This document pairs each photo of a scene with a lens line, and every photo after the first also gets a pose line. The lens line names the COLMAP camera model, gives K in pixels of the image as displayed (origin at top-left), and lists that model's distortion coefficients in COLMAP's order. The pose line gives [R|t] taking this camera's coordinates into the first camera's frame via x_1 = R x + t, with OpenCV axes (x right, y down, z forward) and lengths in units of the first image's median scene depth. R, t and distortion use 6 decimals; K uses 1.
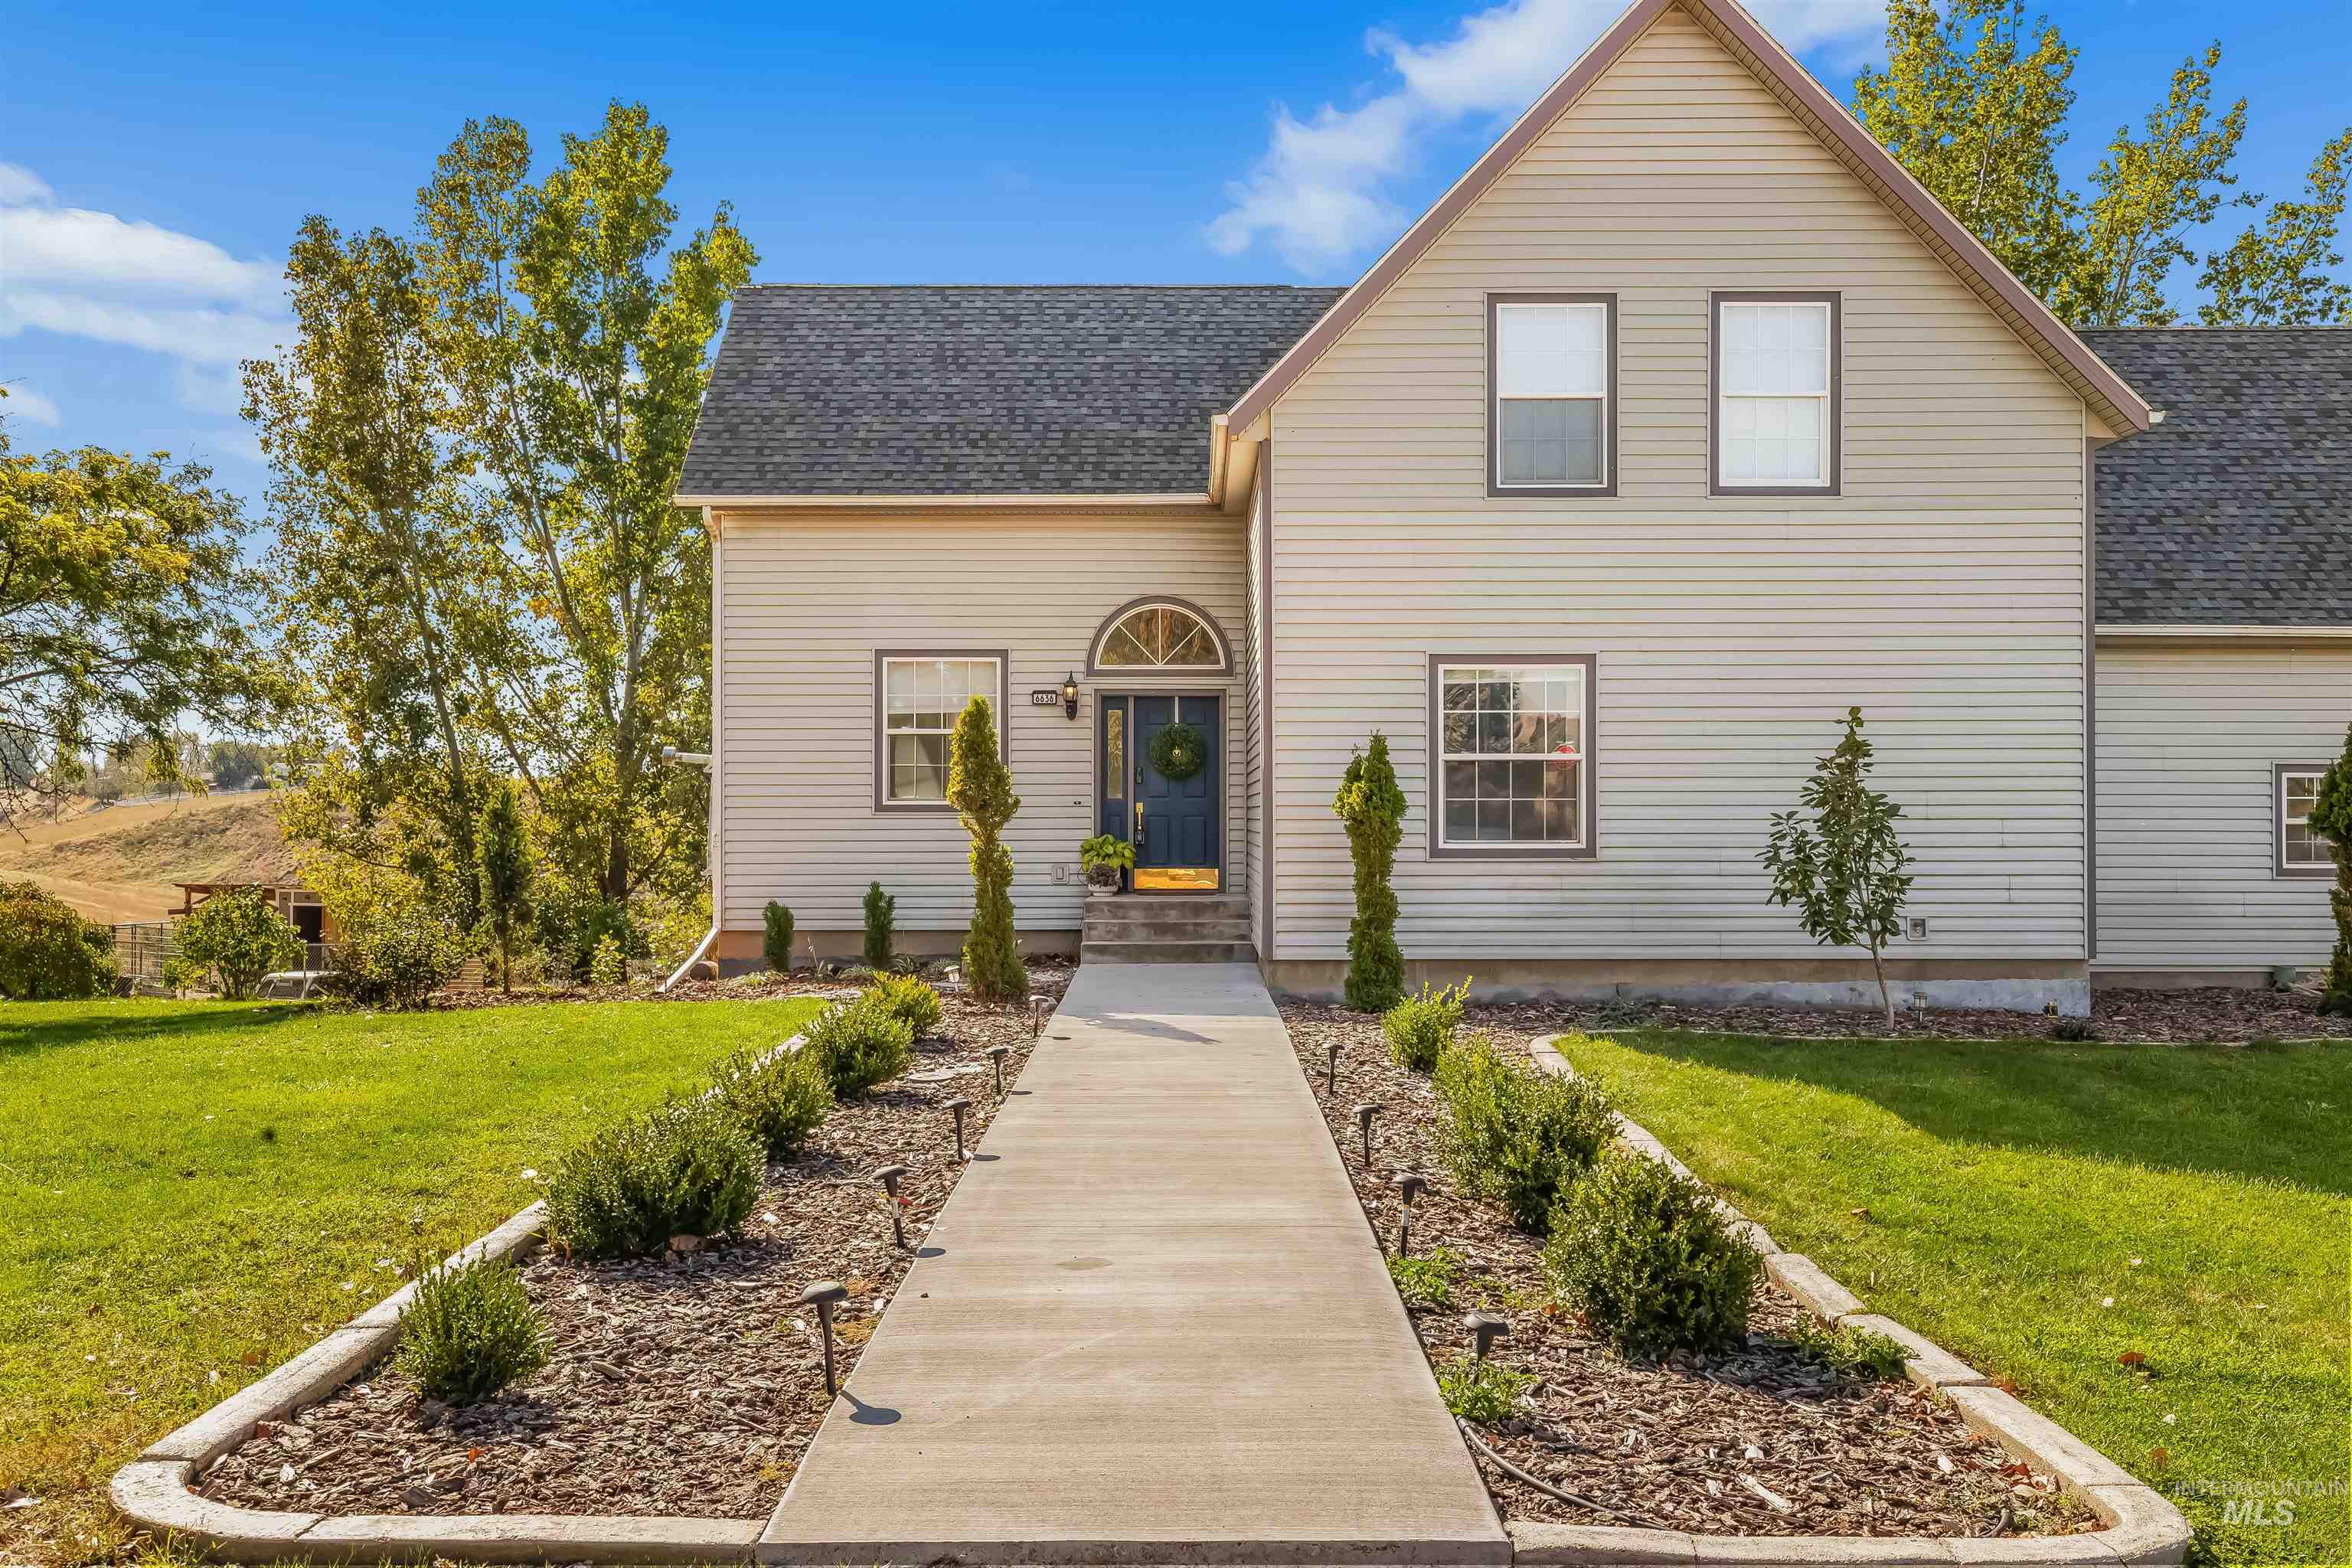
lens RADIAL K [[1922.6, 0, 1207.2], [0, 1922.6, 846.5], [0, 0, 1]] dist [0.030480, 0.002647]
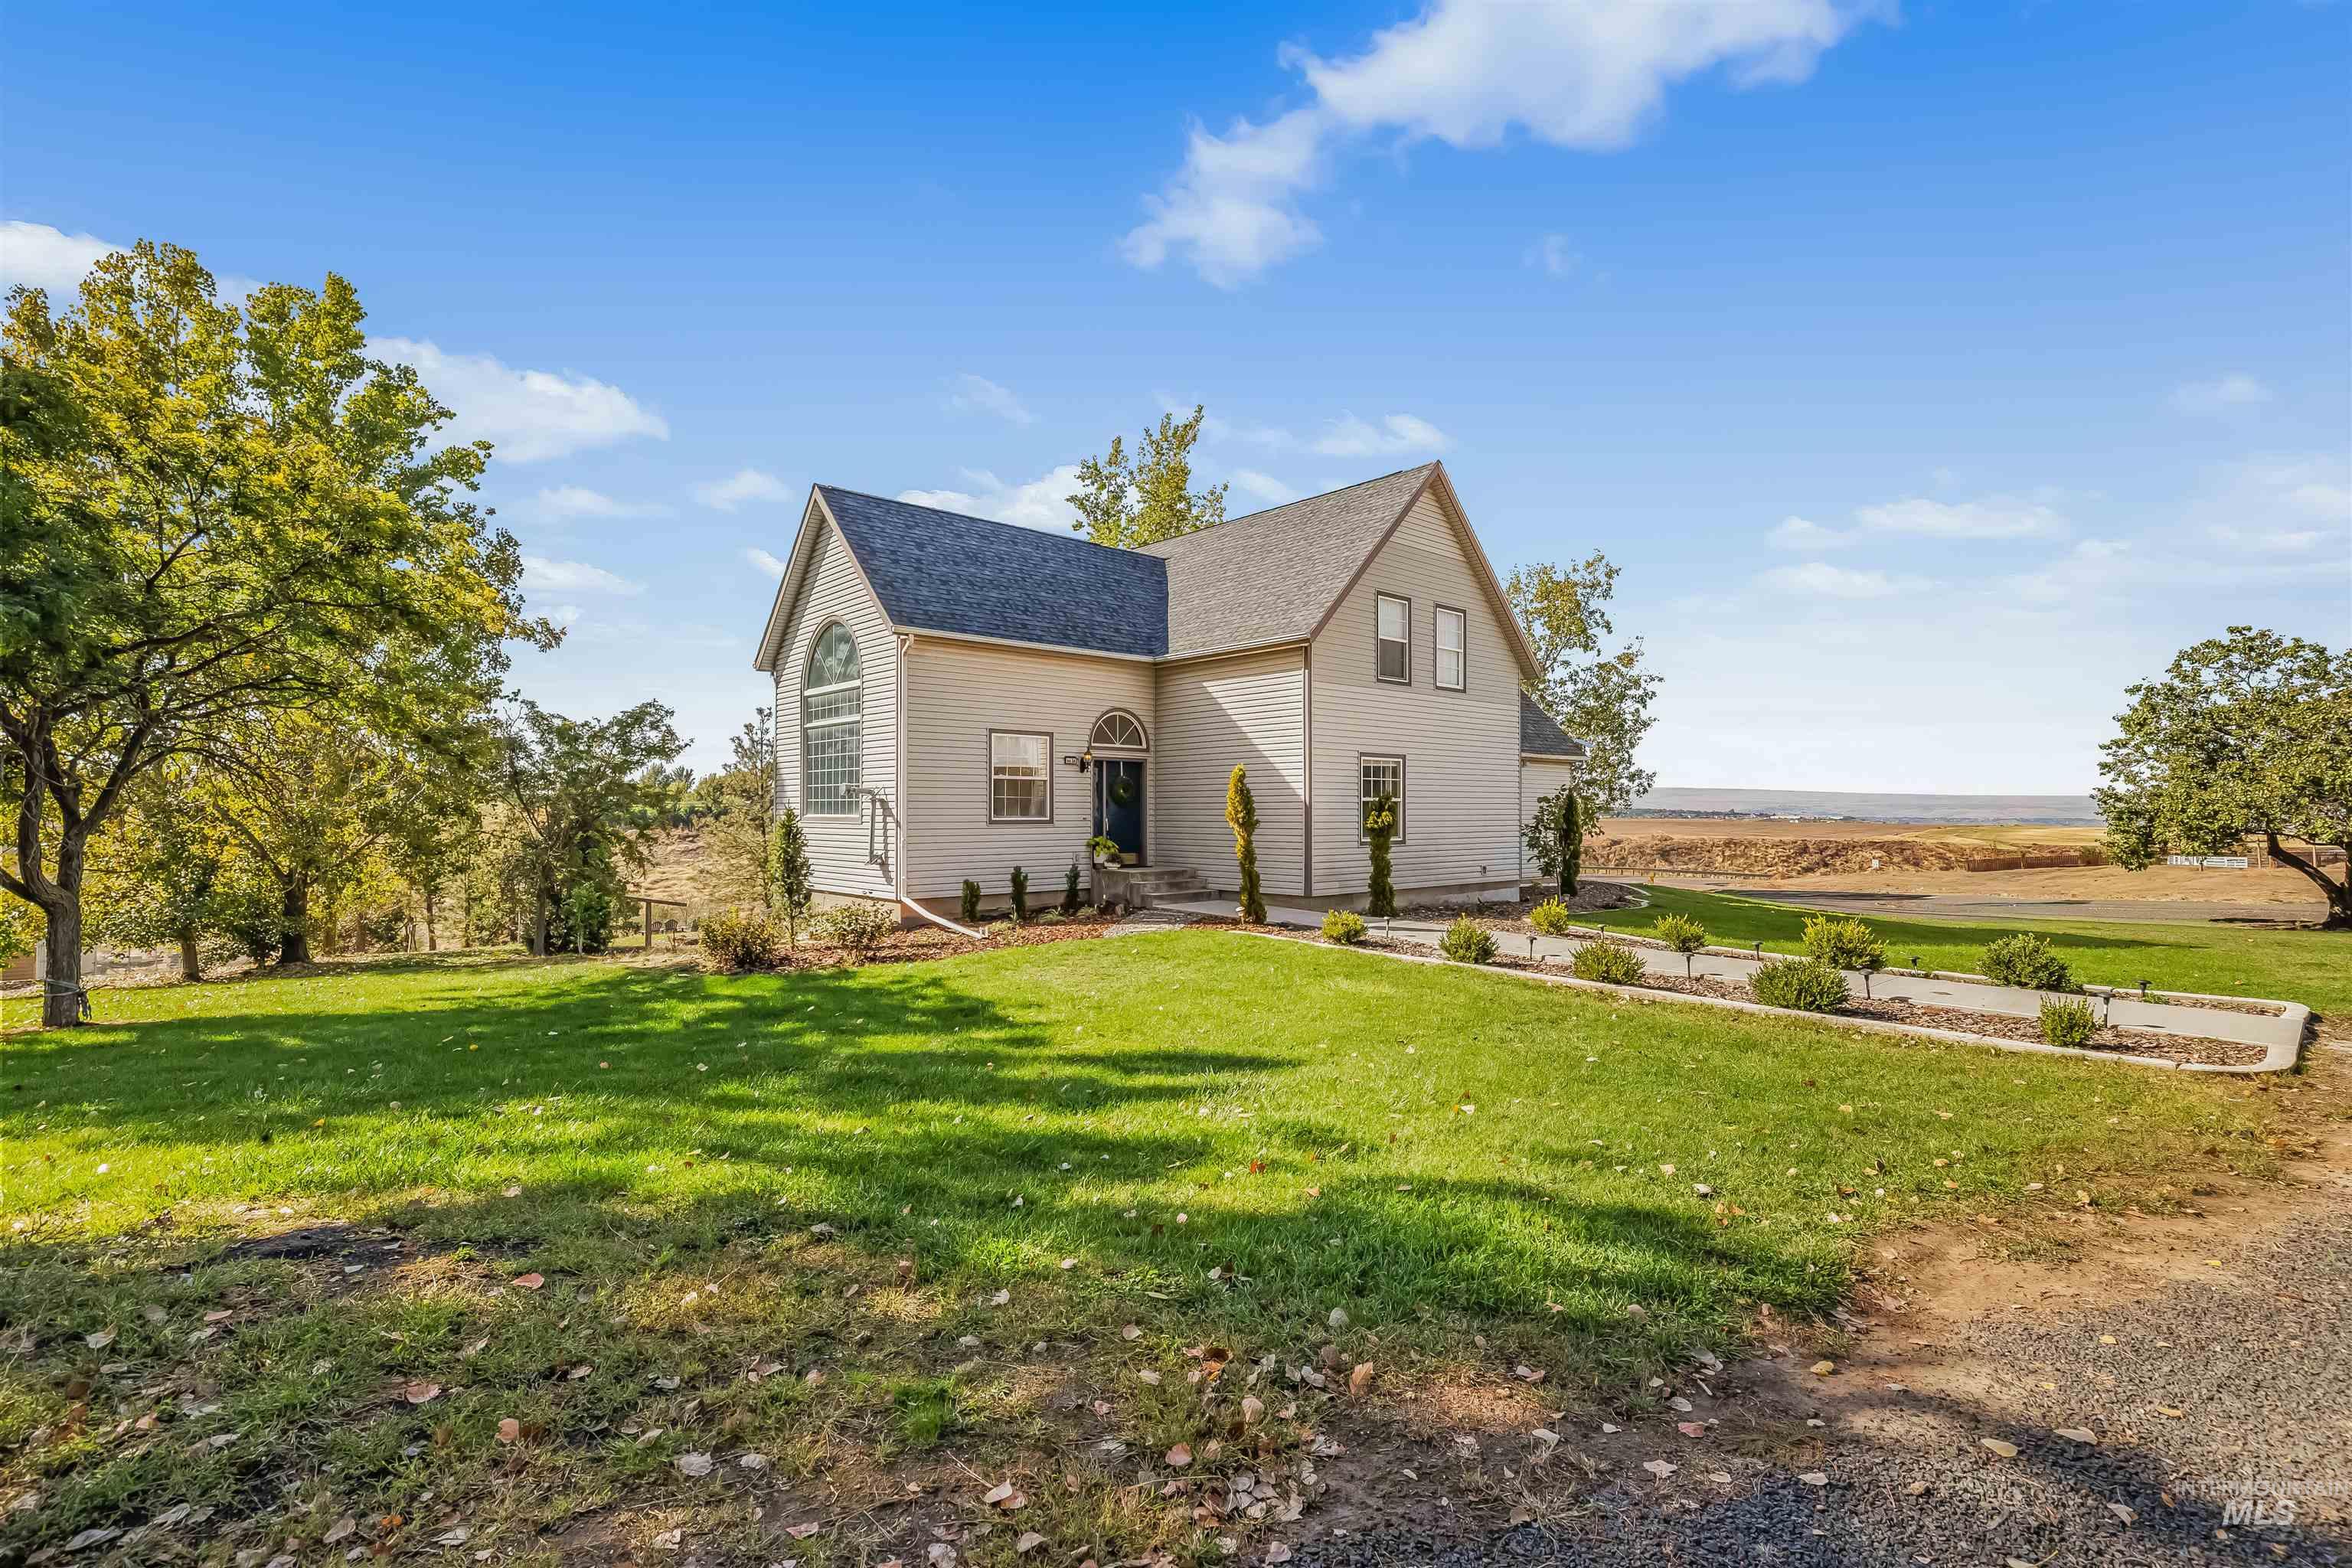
lens RADIAL K [[1079.3, 0, 1166.0], [0, 1079.3, 809.7], [0, 0, 1]] dist [0.000668, 0.000012]
pose [[0.758054, 0.004737, 0.652174, -0.908511], [0.011000, 0.999739, -0.020046, -0.013364], [-0.652099, 0.022370, 0.757804, 0.237981]]
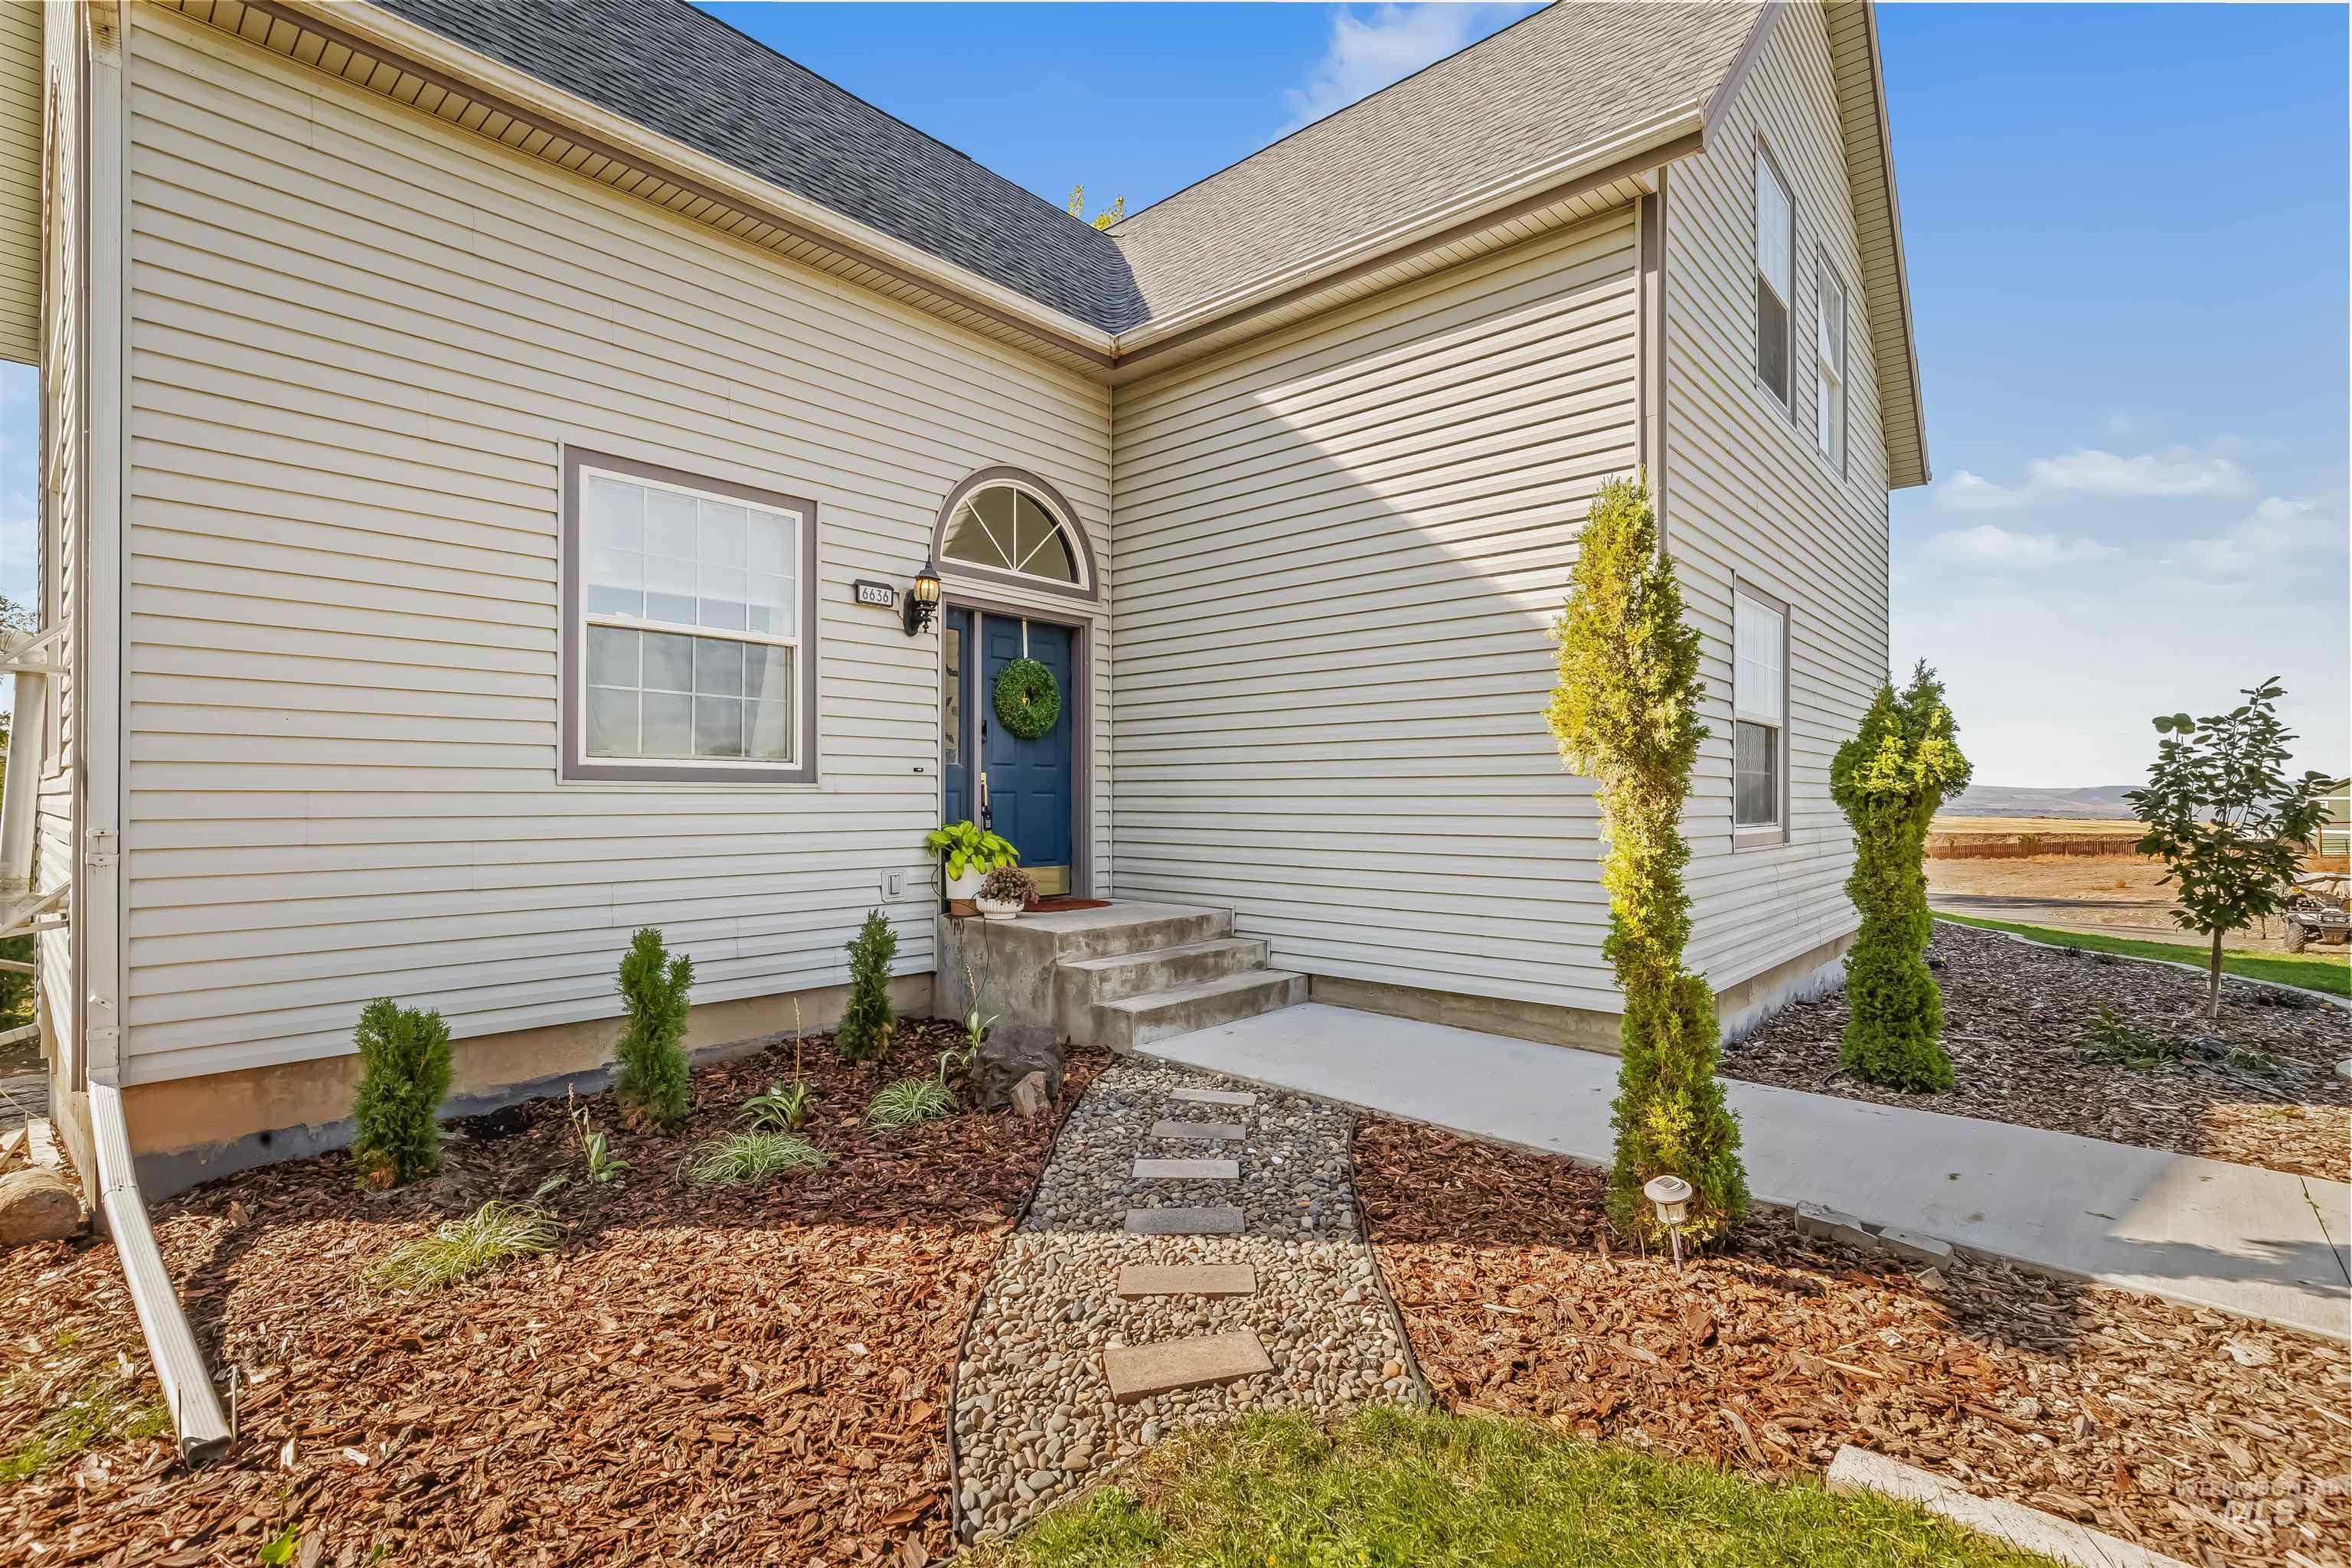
lens RADIAL K [[1079.3, 0, 1166.0], [0, 1079.3, 809.7], [0, 0, 1]] dist [0.000668, 0.000012]
pose [[0.684072, -0.001527, 0.729413, -0.360832], [0.010730, 0.999911, -0.007970, -0.008443], [-0.729335, 0.013279, 0.684028, 0.945729]]
